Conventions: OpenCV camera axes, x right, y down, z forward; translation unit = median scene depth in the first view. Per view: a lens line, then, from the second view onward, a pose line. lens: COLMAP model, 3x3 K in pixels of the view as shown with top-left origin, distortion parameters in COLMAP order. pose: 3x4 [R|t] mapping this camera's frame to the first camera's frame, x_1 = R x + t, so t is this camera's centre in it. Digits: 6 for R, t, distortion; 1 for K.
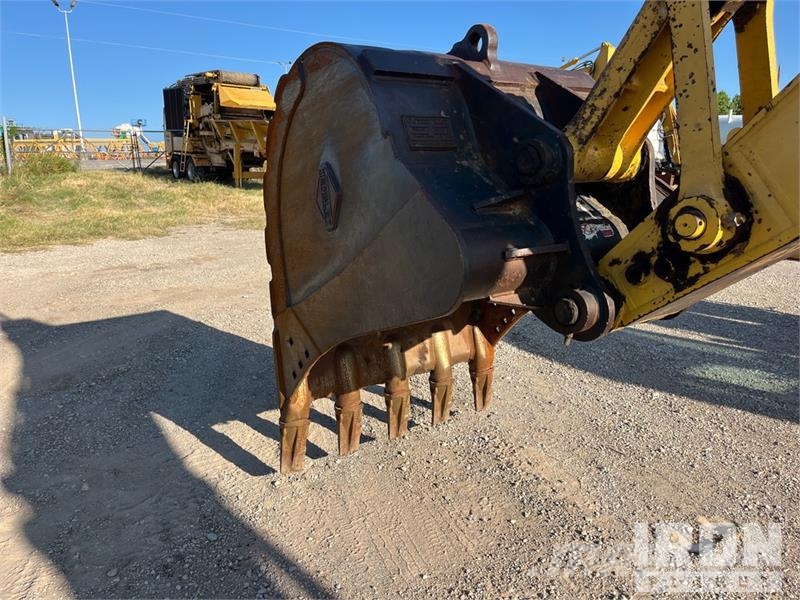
lens RADIAL K [[606.4, 0, 394.0], [0, 606.4, 306.8], [0, 0, 1]] dist [0.071402, -0.082072]
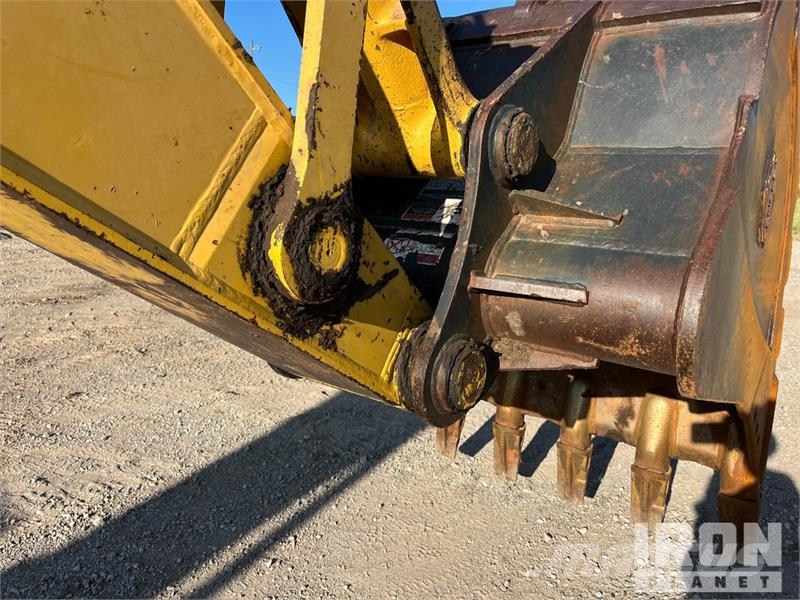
lens RADIAL K [[609.4, 0, 400.0], [0, 609.4, 295.6], [0, 0, 1]] dist [0.062593, -0.088821]
pose [[0.301576, 0.233532, -0.924400, 0.941186], [-0.234073, 0.958002, 0.165658, -0.183139], [0.924263, 0.166419, 0.343574, 0.757639]]
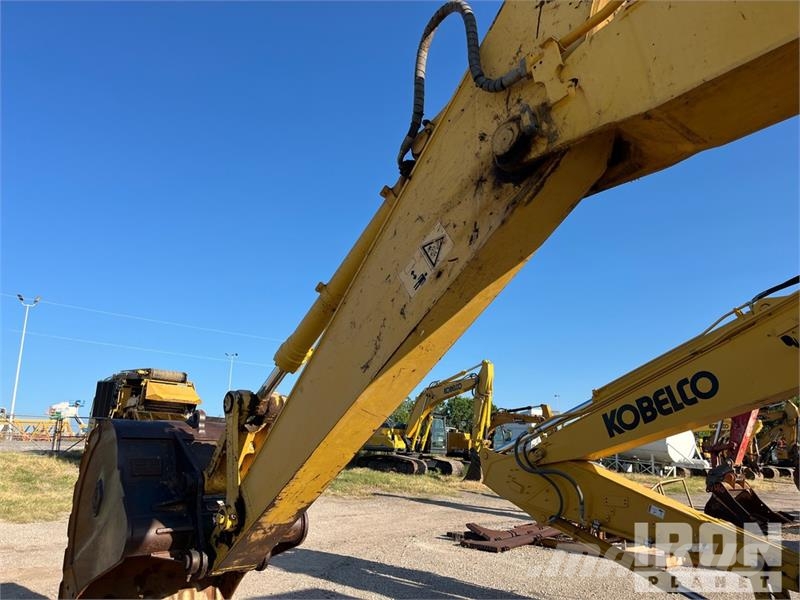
lens RADIAL K [[609.4, 0, 400.0], [0, 609.4, 295.6], [0, 0, 1]] dist [0.062593, -0.088821]
pose [[0.994899, 0.054813, 0.084685, 0.681387], [-0.009887, 0.888434, -0.458898, 0.138179], [-0.100390, 0.455720, 0.884444, -1.147855]]
